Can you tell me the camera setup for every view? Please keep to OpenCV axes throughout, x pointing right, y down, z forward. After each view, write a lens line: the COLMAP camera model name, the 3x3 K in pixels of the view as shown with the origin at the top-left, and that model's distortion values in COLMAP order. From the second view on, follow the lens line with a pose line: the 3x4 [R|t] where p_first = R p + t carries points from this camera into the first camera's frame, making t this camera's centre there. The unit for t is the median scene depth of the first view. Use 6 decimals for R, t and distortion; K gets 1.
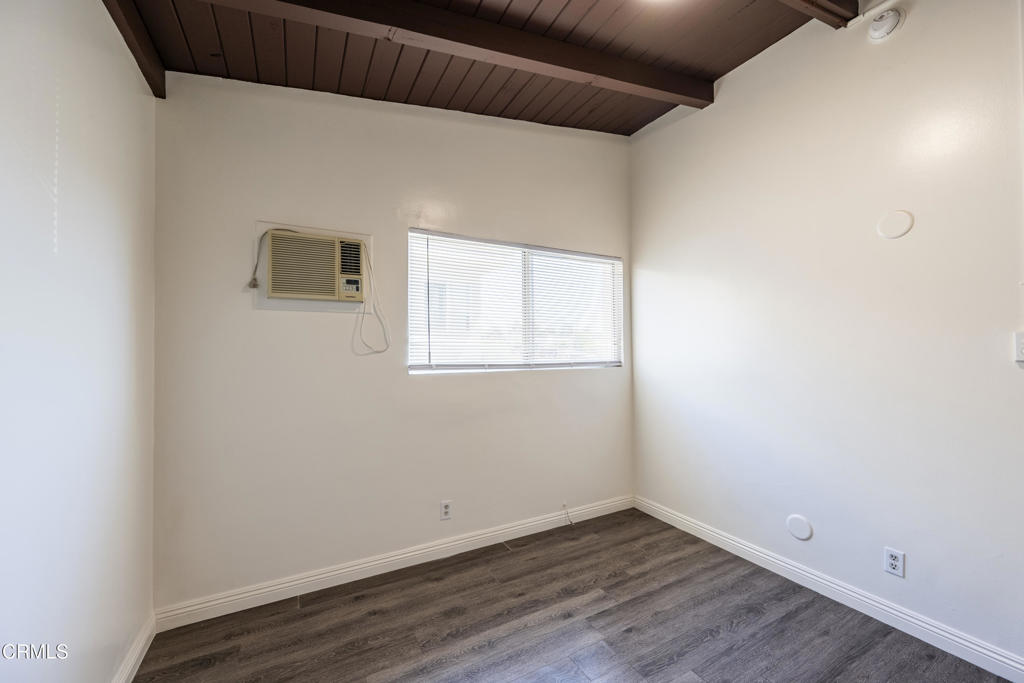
lens RADIAL K [[398.0, 0, 515.2], [0, 398.0, 345.6], [0, 0, 1]] dist [0.000979, -0.000180]
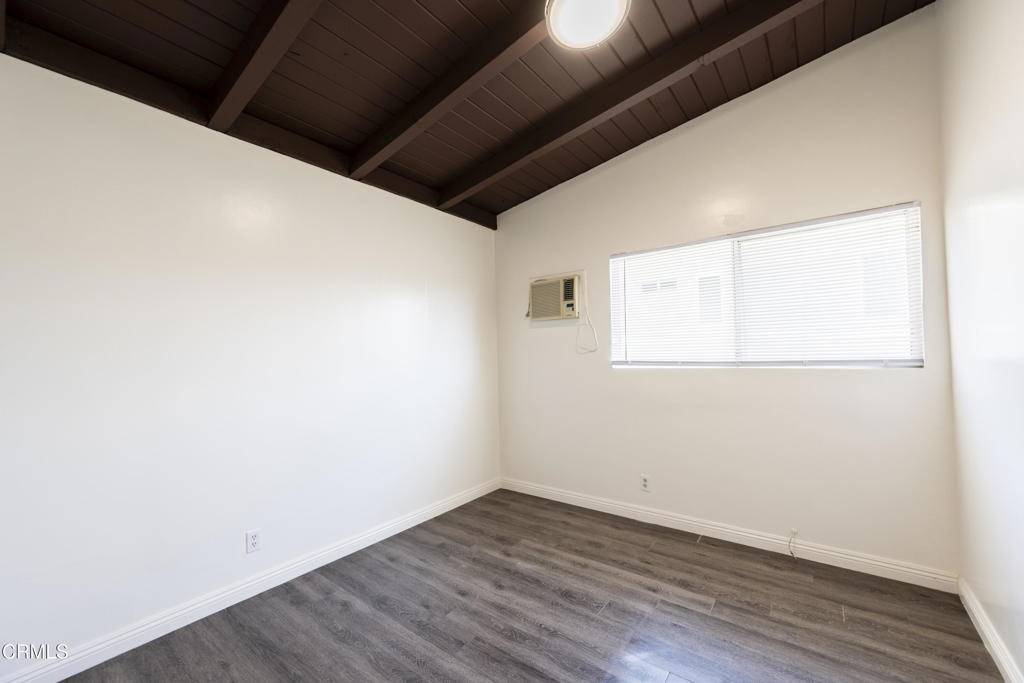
lens RADIAL K [[398.0, 0, 517.9], [0, 398.0, 346.6], [0, 0, 1]] dist [0.000979, -0.000180]
pose [[0.418457, -0.021769, -0.907976, 0.822250], [0.034487, 0.999373, -0.008066, 0.001483], [0.907582, -0.027938, 0.418945, 0.181030]]
